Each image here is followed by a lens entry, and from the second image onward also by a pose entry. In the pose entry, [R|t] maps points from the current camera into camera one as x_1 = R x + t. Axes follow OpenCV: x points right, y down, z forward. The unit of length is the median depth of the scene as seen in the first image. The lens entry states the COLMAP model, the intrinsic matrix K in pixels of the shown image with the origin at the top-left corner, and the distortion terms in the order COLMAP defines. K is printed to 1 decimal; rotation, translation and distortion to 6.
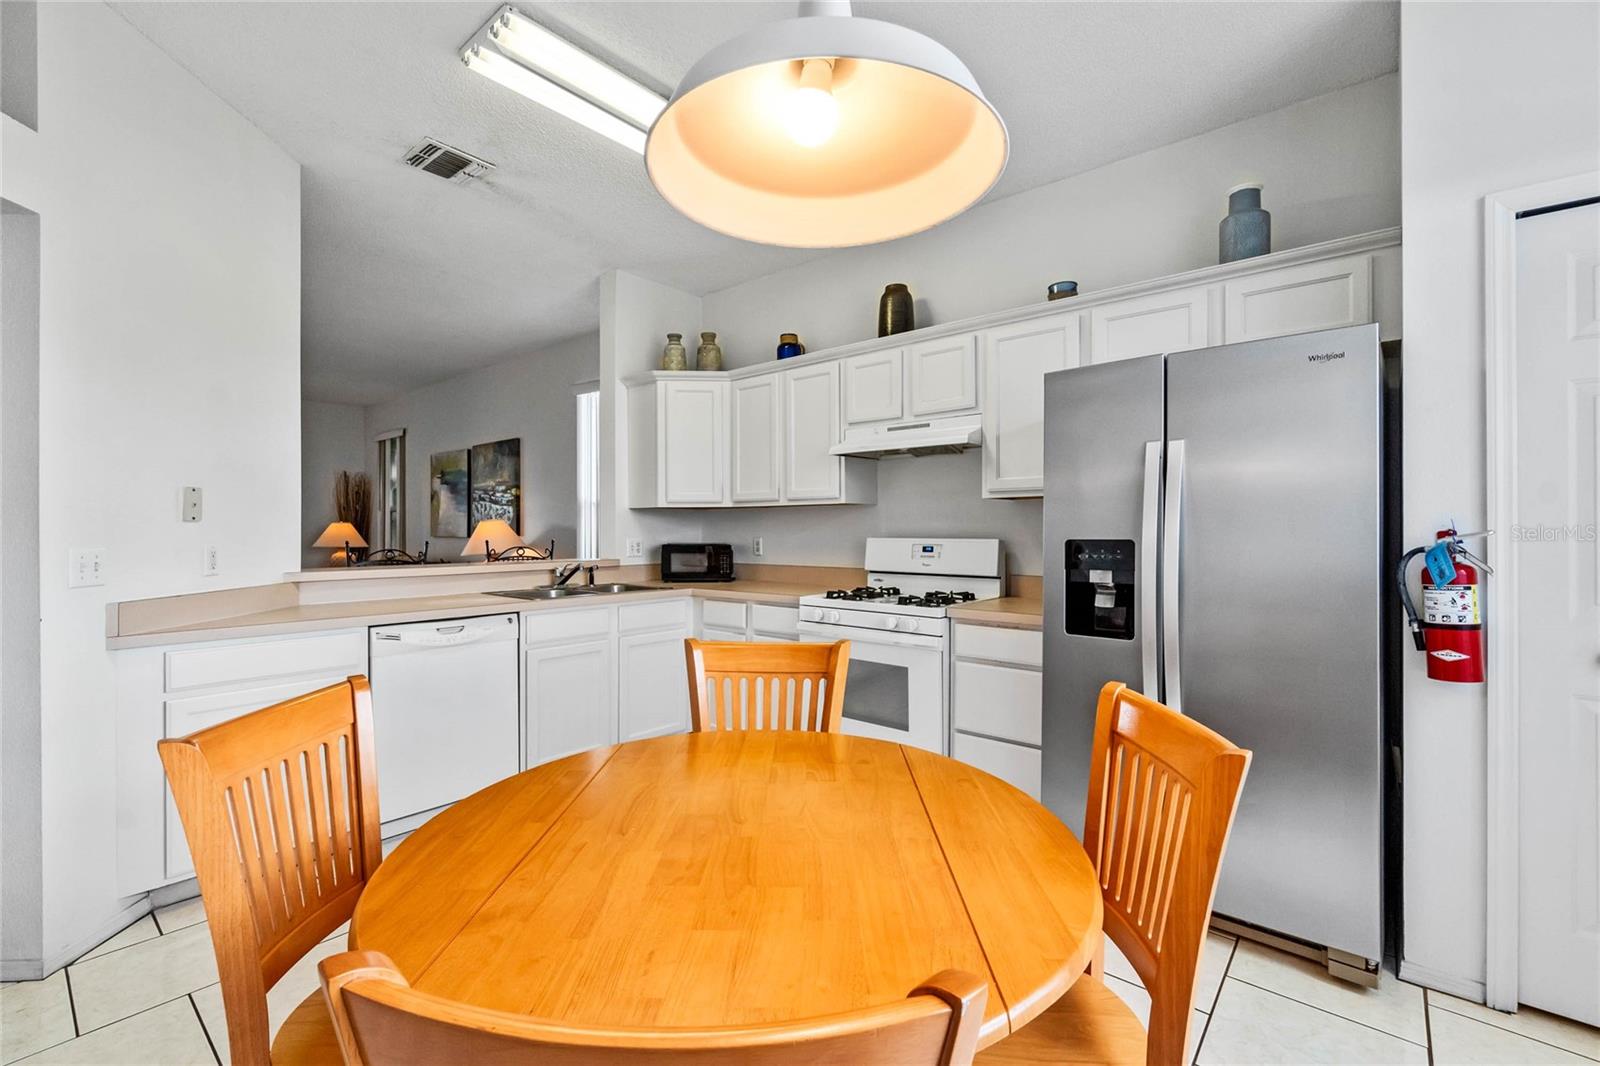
lens RADIAL K [[687.2, 0, 799.0], [0, 687.2, 526.5], [0, 0, 1]] dist [-0.002124, -0.000027]
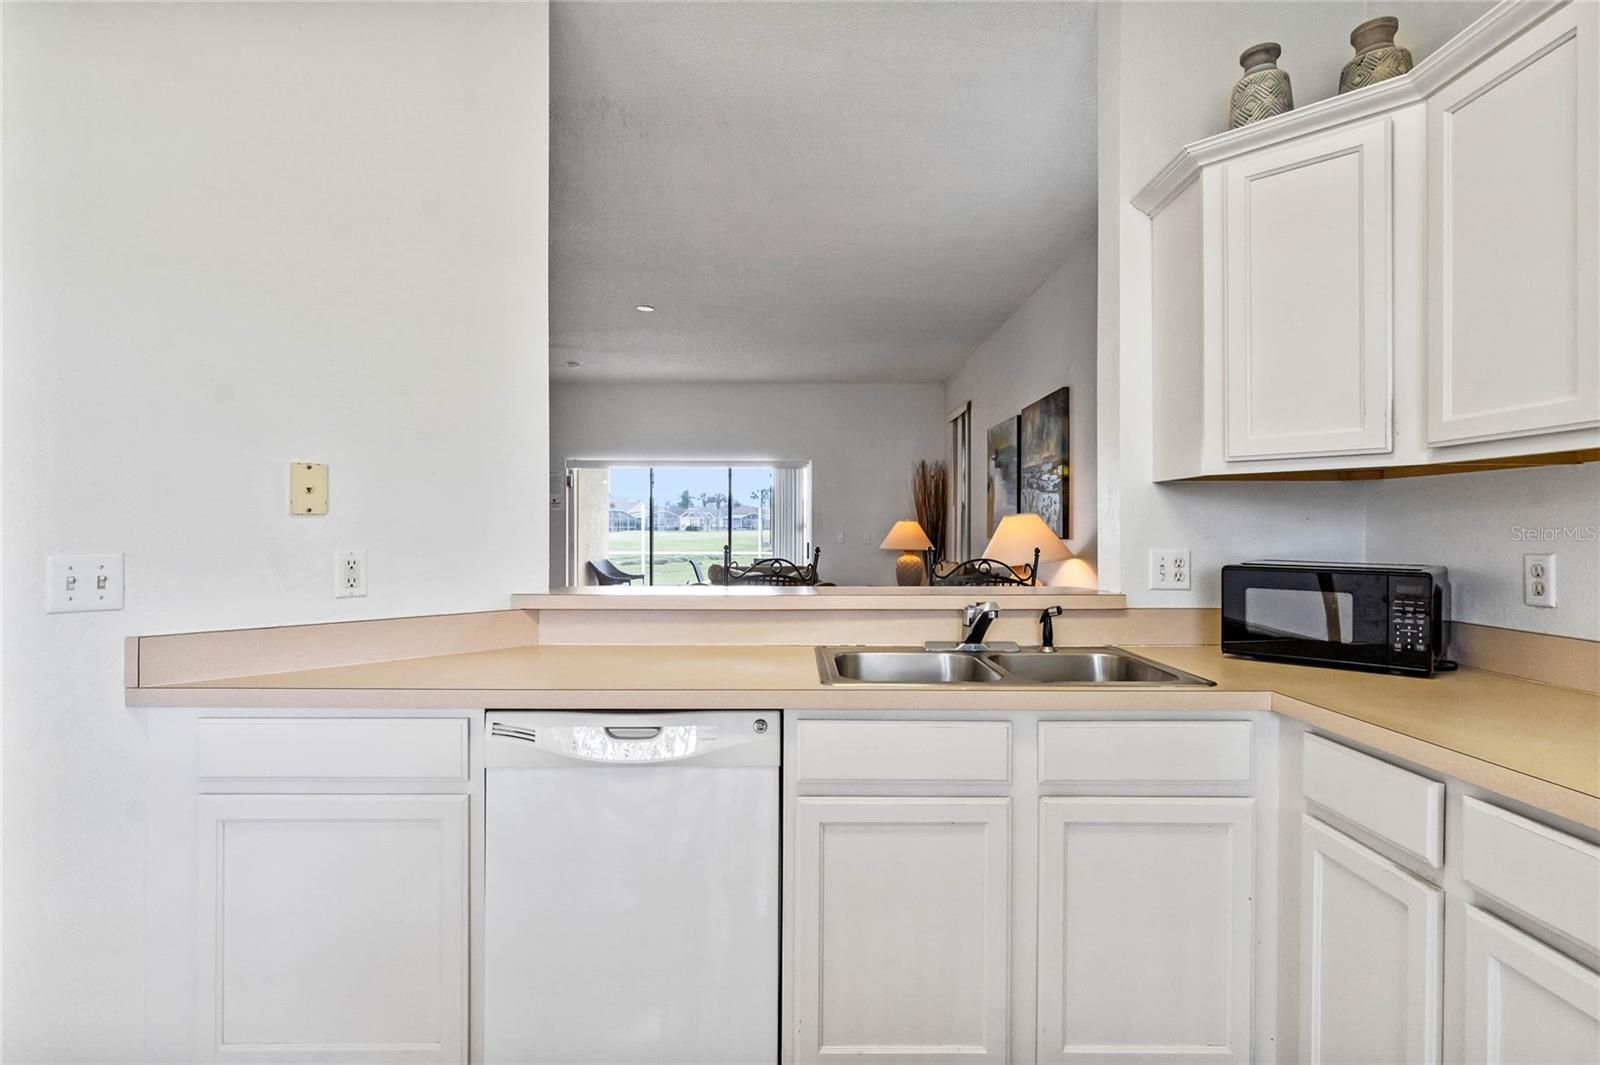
lens RADIAL K [[810.5, 0, 796.3], [0, 810.5, 530.0], [0, 0, 1]] dist [-0.005764, -0.000475]
pose [[0.643999, 0.002037, -0.765024, 0.007946], [0.001135, 0.999993, 0.003617, 0.002755], [0.765026, -0.003197, 0.643992, 0.494271]]
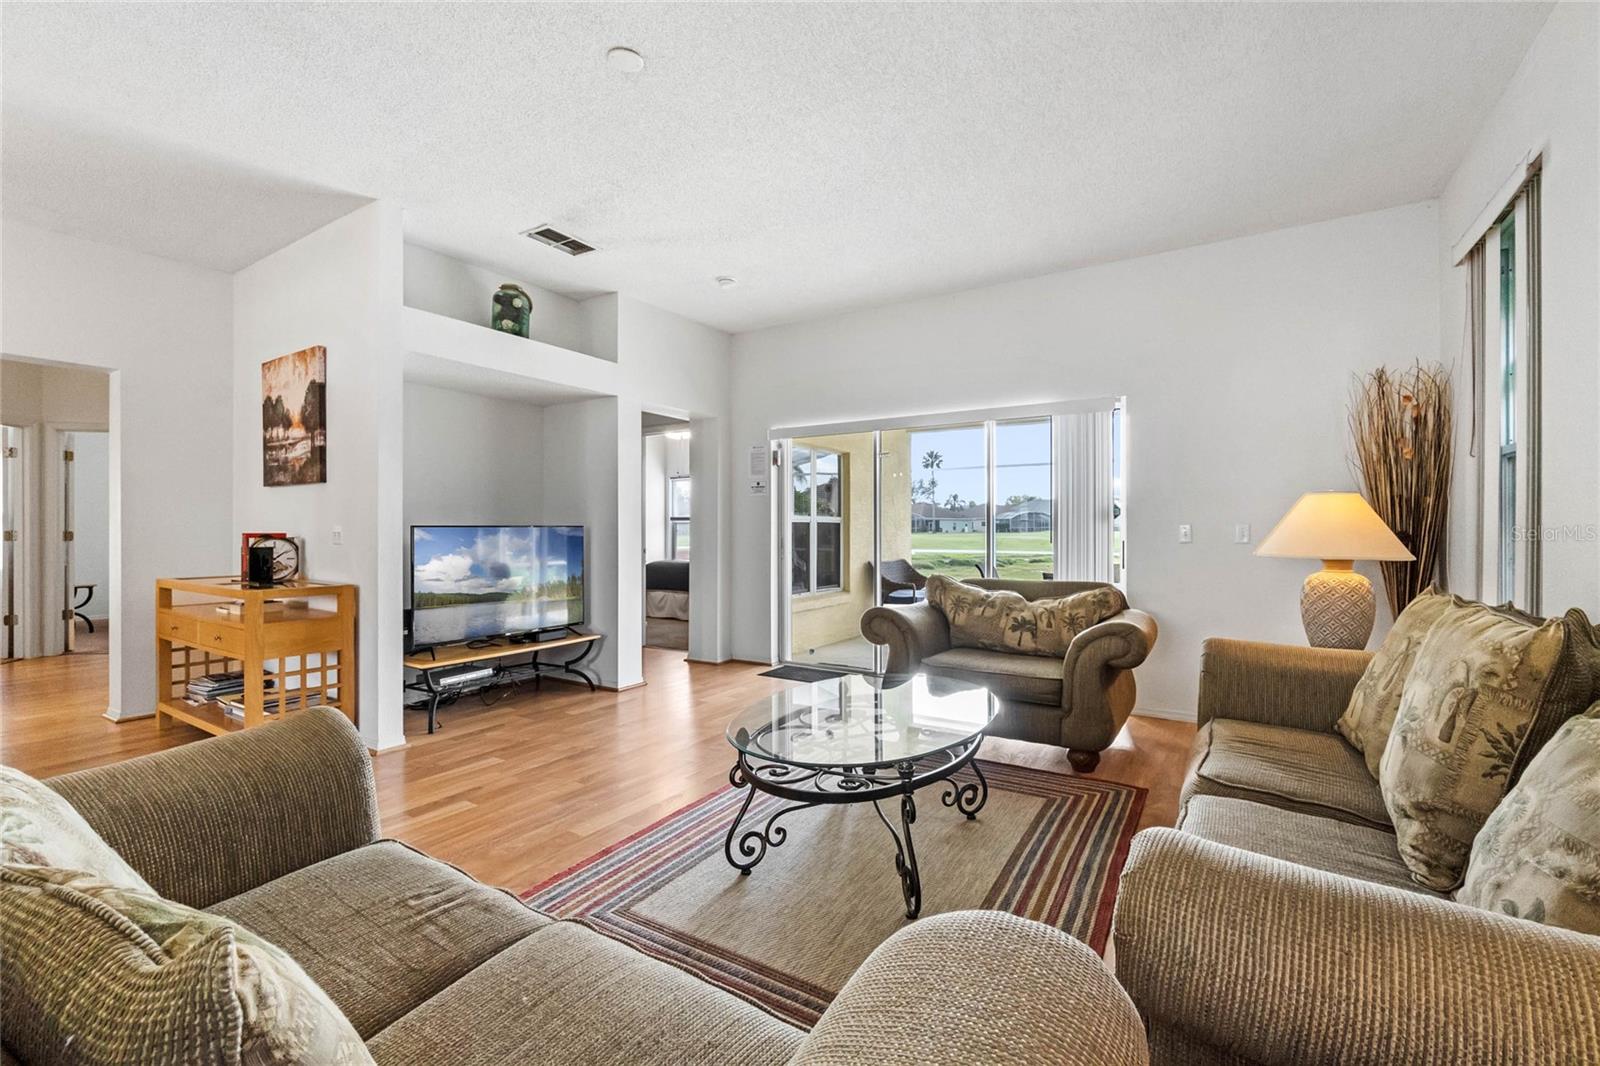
lens RADIAL K [[689.0, 0, 796.8], [0, 689.0, 532.8], [0, 0, 1]] dist [-0.000376, 0.000649]
pose [[0.131912, 0.004933, -0.991249, -0.641280], [0.004926, 0.999972, 0.005632, 0.024175], [0.991249, -0.005626, 0.131884, 1.273519]]
